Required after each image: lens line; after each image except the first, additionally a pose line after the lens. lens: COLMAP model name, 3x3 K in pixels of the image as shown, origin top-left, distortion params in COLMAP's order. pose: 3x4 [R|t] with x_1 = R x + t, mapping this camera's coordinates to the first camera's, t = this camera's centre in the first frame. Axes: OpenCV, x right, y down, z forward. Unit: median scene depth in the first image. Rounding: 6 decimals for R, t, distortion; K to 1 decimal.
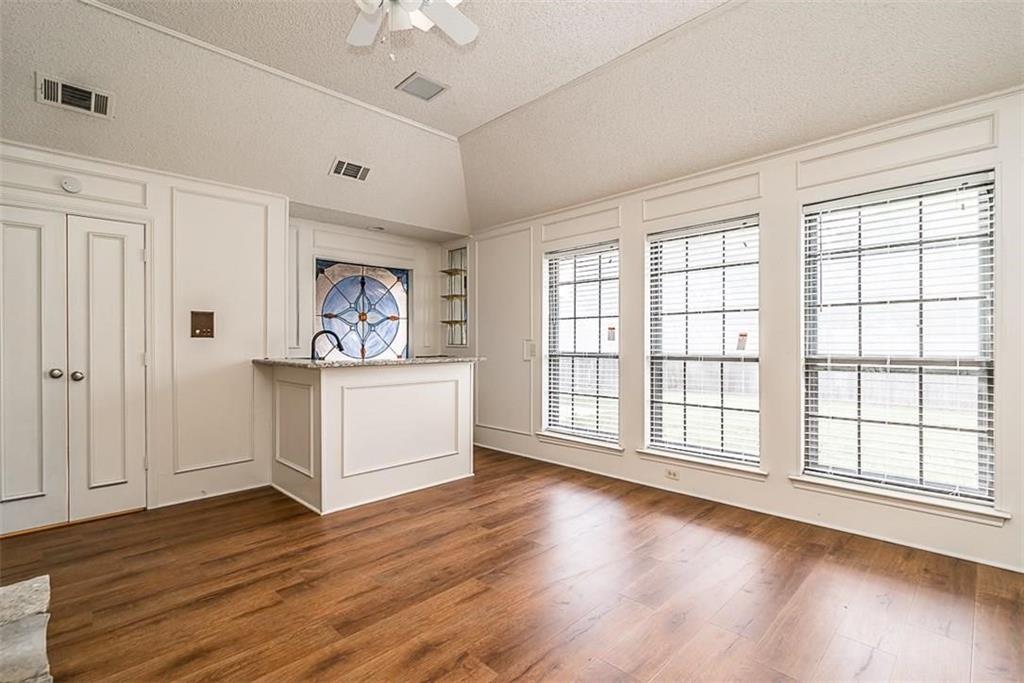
lens RADIAL K [[462.5, 0, 494.2], [0, 462.5, 343.4], [0, 0, 1]] dist [-0.006146, 0.002877]
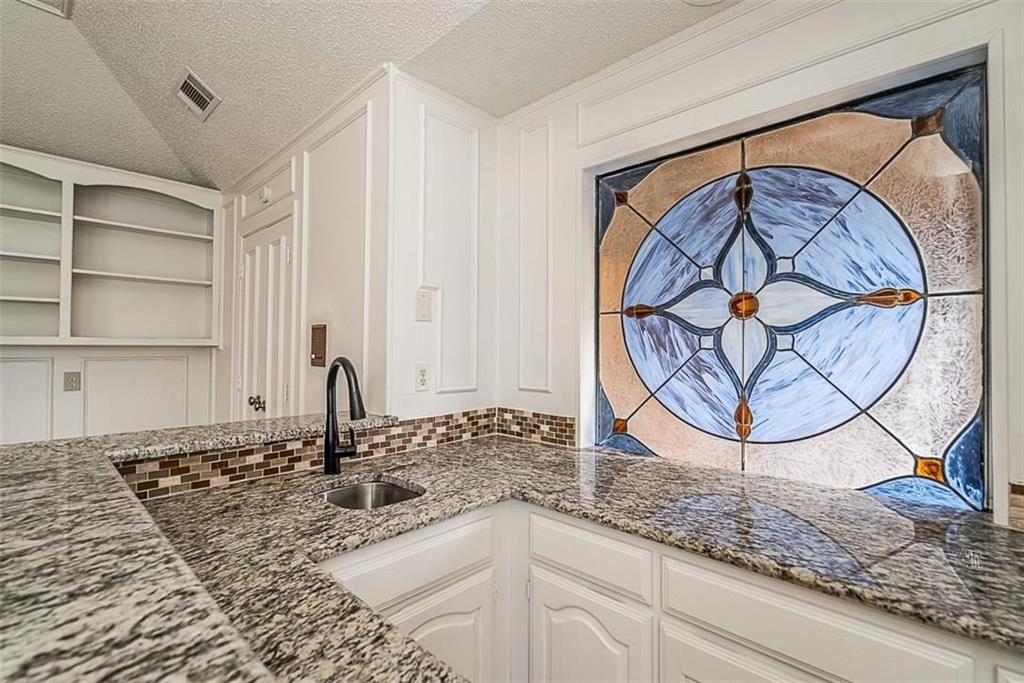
lens RADIAL K [[462.5, 0, 535.1], [0, 462.5, 346.3], [0, 0, 1]] dist [-0.006146, 0.002877]
pose [[0.059319, -0.005158, -0.998226, 0.015580], [-0.010428, 0.999929, -0.005786, -0.037982], [0.998185, 0.010753, 0.059261, 1.191559]]
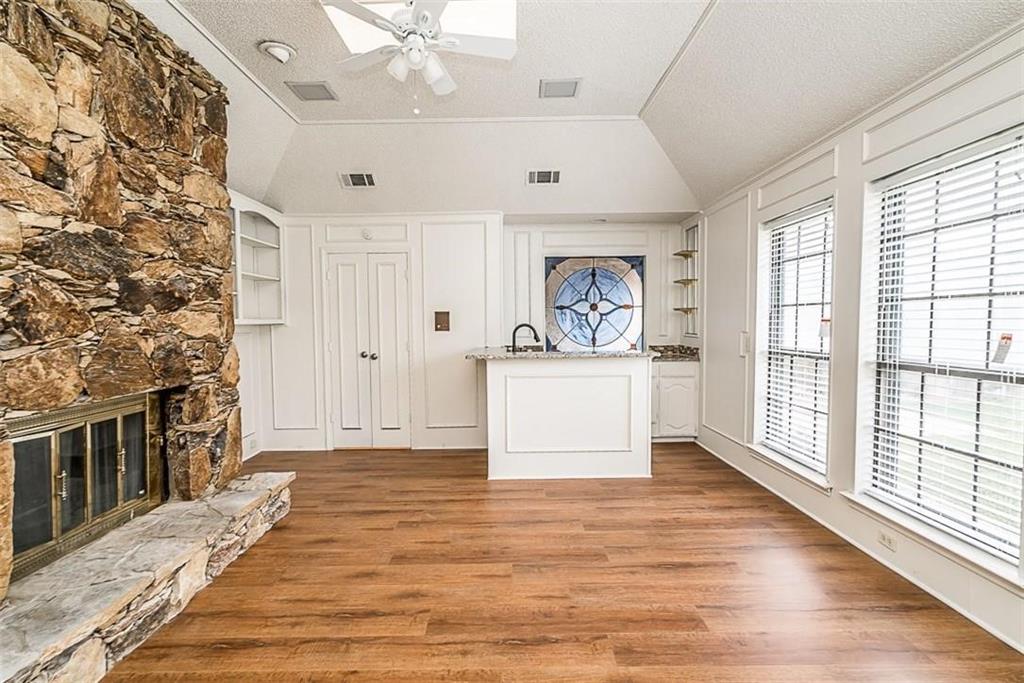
lens RADIAL K [[462.5, 0, 504.9], [0, 462.5, 345.1], [0, 0, 1]] dist [-0.006146, 0.002877]
pose [[0.727385, 0.029236, -0.685607, 0.410296], [0.007709, 0.998681, 0.050765, -0.036381], [0.686186, -0.042211, 0.726200, 0.135174]]
